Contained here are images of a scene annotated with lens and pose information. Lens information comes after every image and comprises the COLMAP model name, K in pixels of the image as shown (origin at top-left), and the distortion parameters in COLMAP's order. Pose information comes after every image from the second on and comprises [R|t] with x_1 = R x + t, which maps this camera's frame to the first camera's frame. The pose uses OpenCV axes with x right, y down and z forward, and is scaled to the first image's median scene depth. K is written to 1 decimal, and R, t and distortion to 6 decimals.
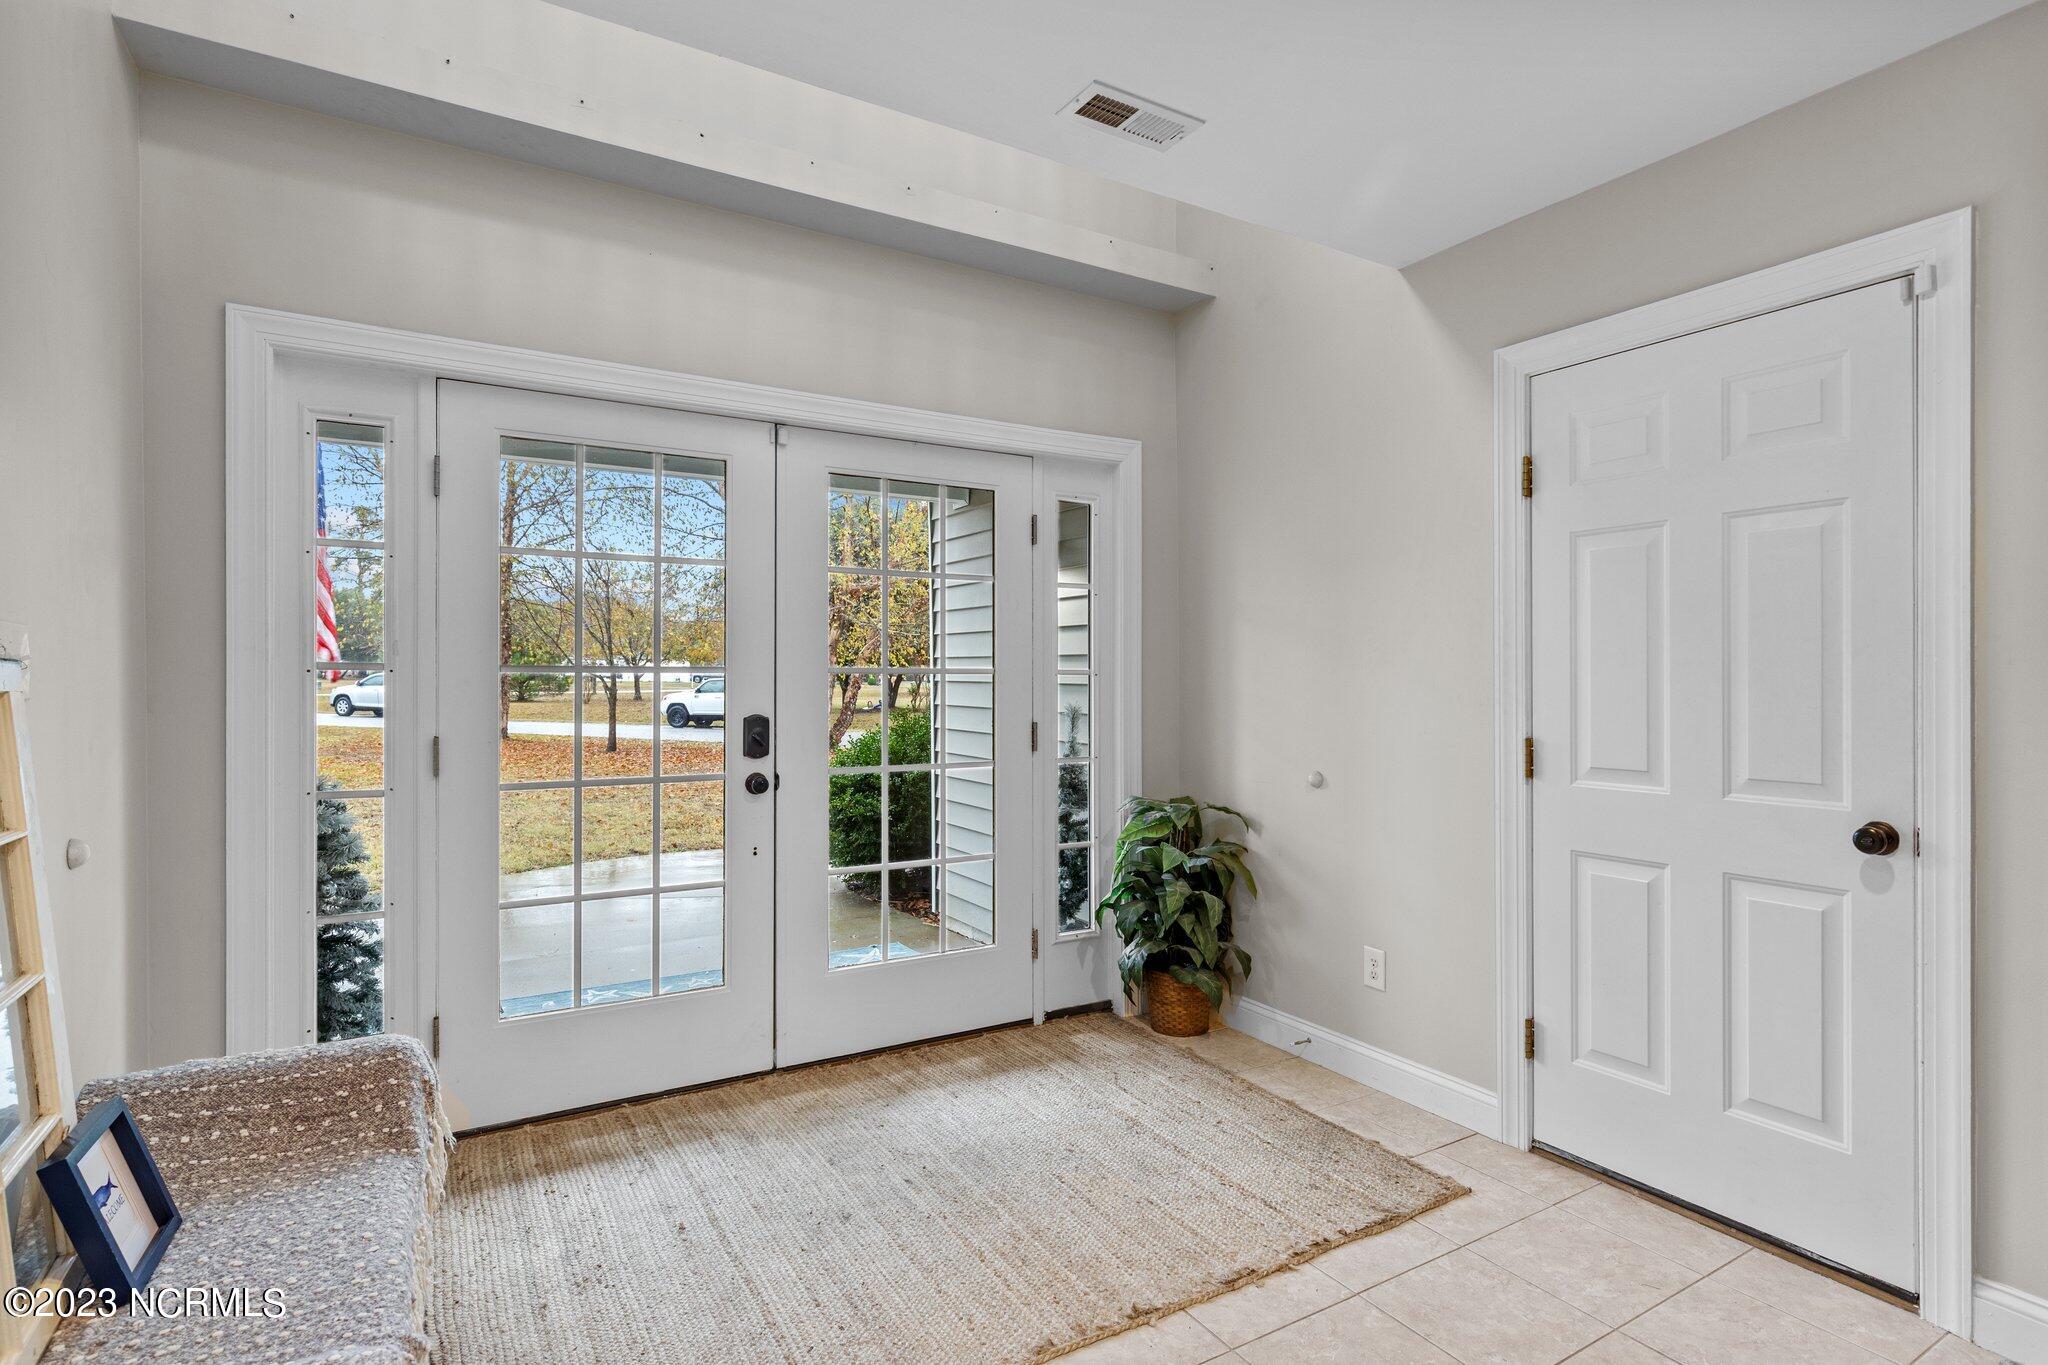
lens RADIAL K [[1063.5, 0, 1024.0], [0, 1063.5, 682.5], [0, 0, 1]] dist [0.000840, 0.000182]
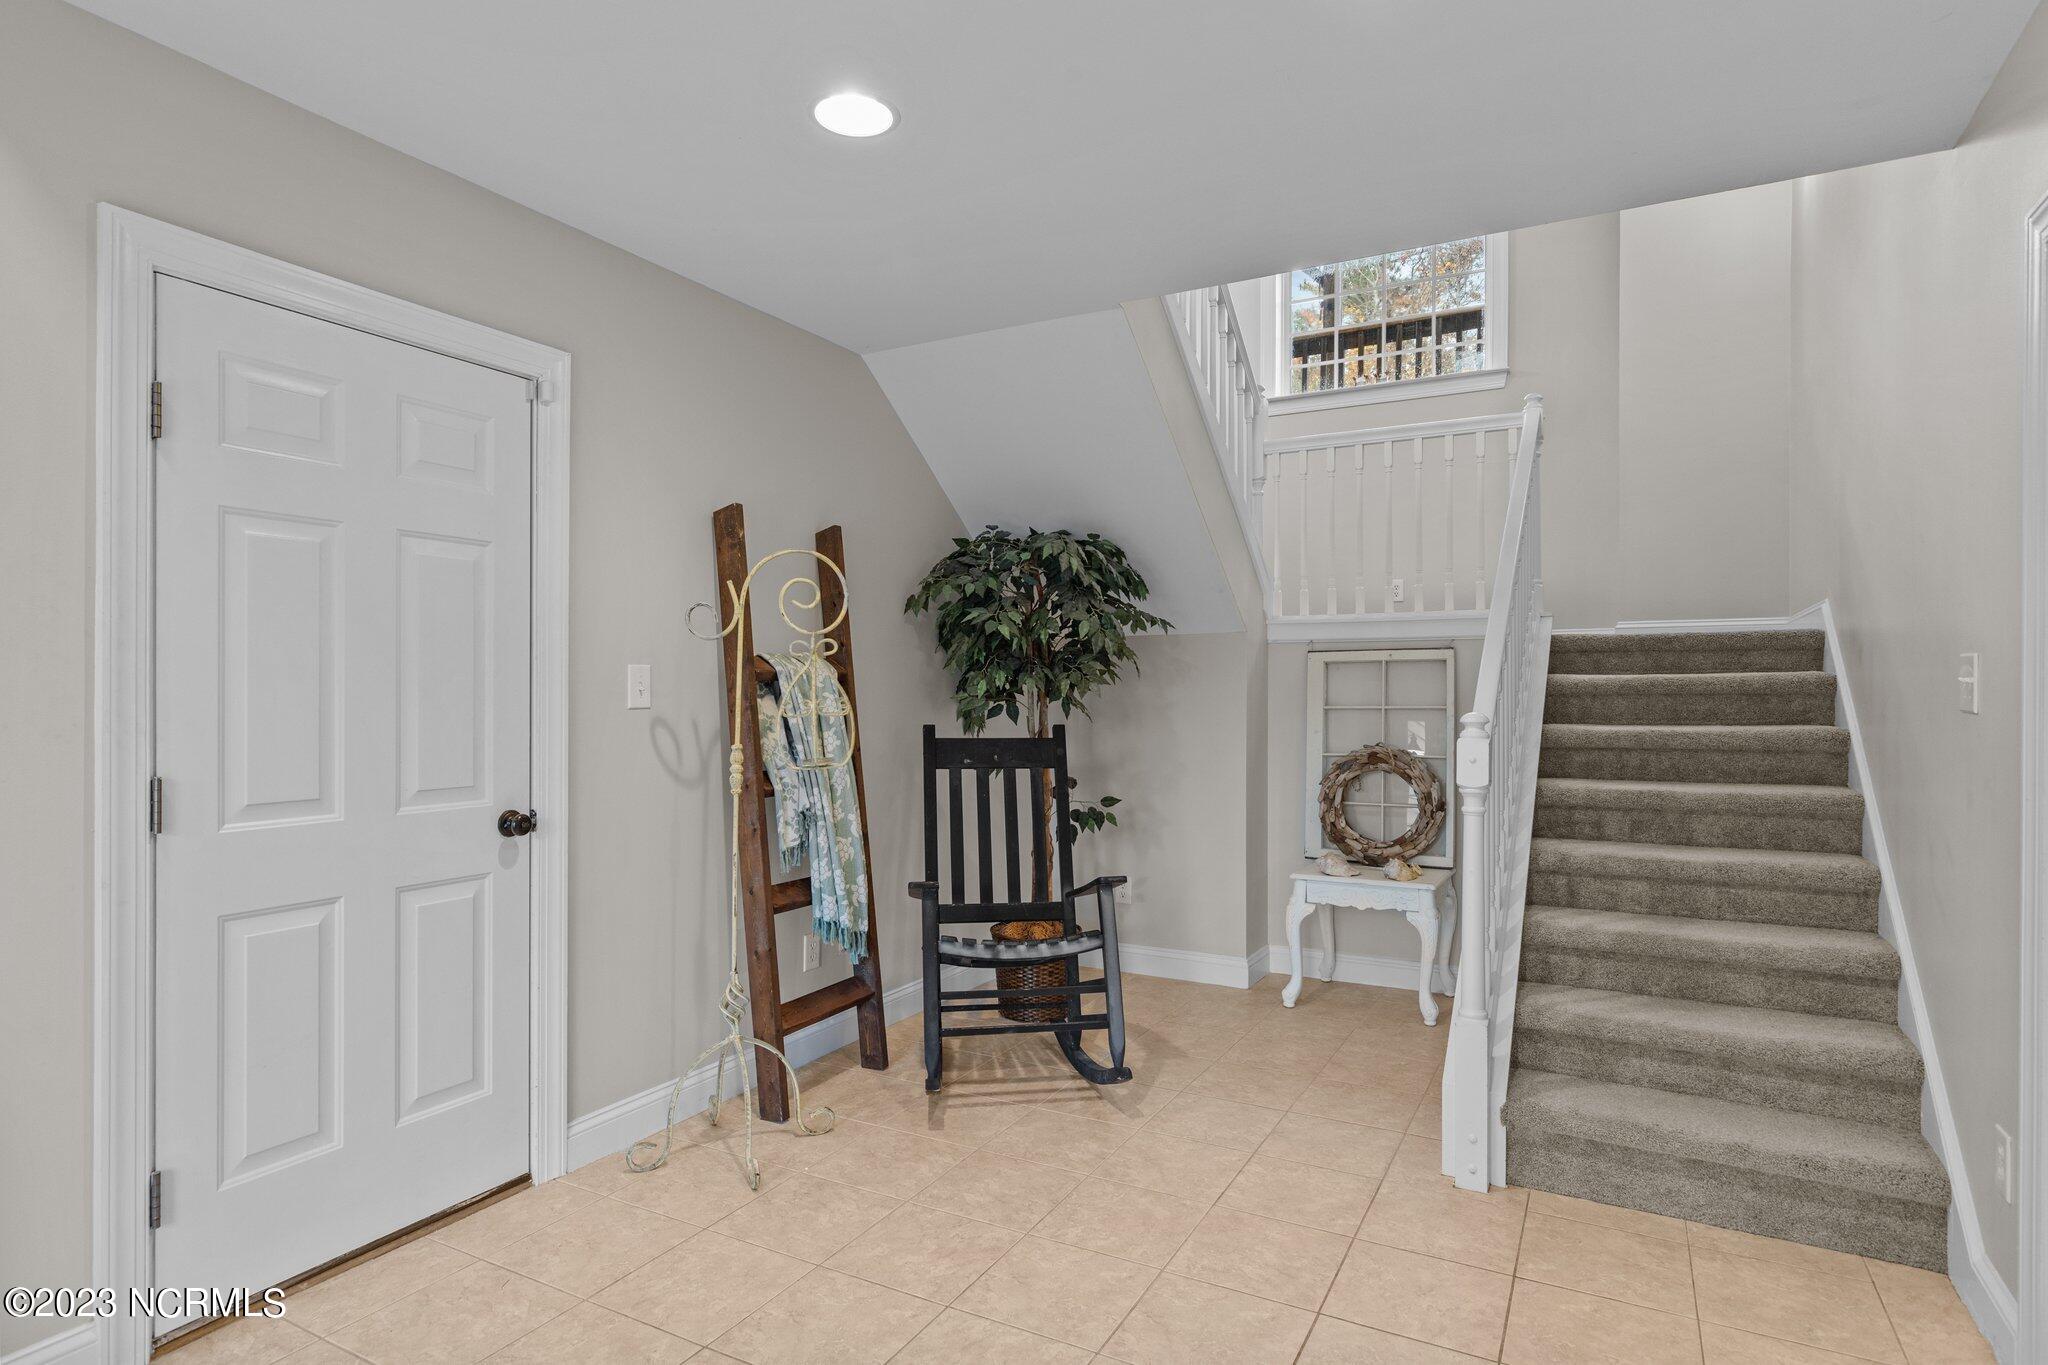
lens RADIAL K [[1166.4, 0, 1024.0], [0, 1166.4, 682.5], [0, 0, 1]] dist [0.001034, 0.000641]
pose [[-0.544834, 0.003837, 0.838535, -0.610260], [-0.000477, 0.999988, -0.004886, -0.009965], [-0.838544, -0.003063, -0.544826, 1.148541]]
